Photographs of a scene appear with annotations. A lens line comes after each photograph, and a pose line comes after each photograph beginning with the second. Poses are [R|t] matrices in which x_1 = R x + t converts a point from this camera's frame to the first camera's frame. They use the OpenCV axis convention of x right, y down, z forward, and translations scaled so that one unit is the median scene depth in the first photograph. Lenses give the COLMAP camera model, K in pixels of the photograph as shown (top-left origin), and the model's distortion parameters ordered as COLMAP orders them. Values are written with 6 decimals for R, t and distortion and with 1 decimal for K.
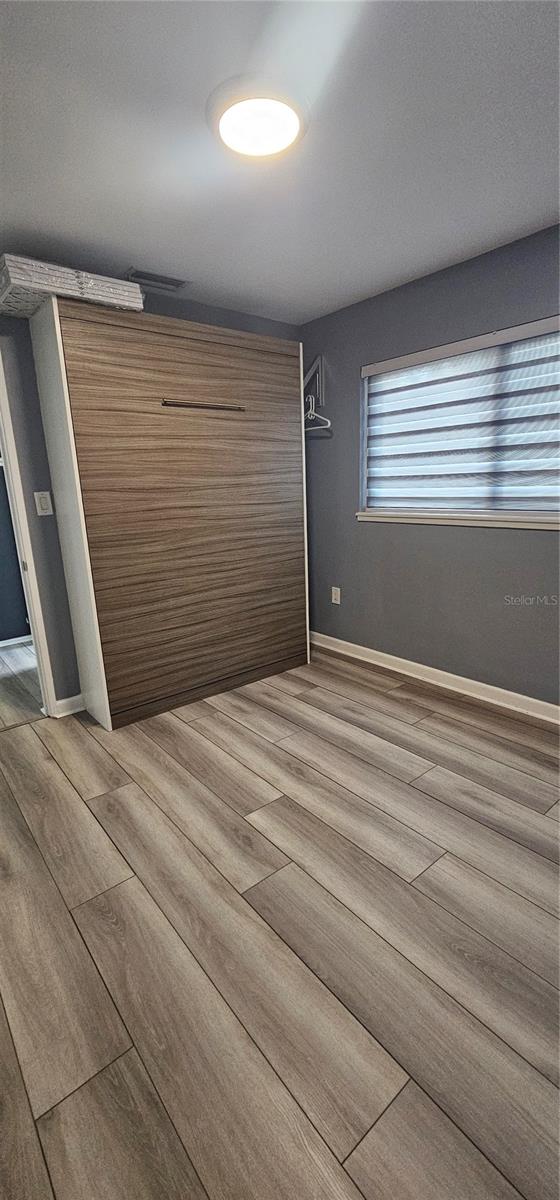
lens RADIAL K [[507.1, 0, 280.0], [0, 507.1, 600.0], [0, 0, 1]] dist [-0.000477, 0.000004]
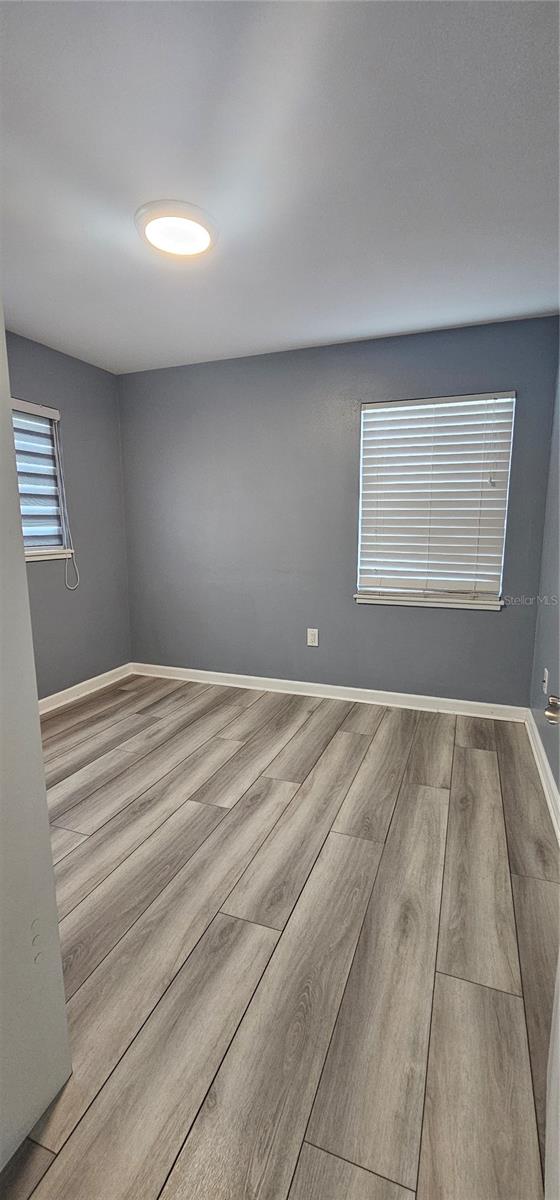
lens RADIAL K [[492.1, 0, 280.0], [0, 492.1, 600.0], [0, 0, 1]] dist [-0.000762, 0.000396]
pose [[-0.505592, -0.089628, 0.858104, -1.101143], [0.218237, 0.948960, 0.227702, -0.248638], [-0.834715, 0.302395, -0.460227, 1.379567]]
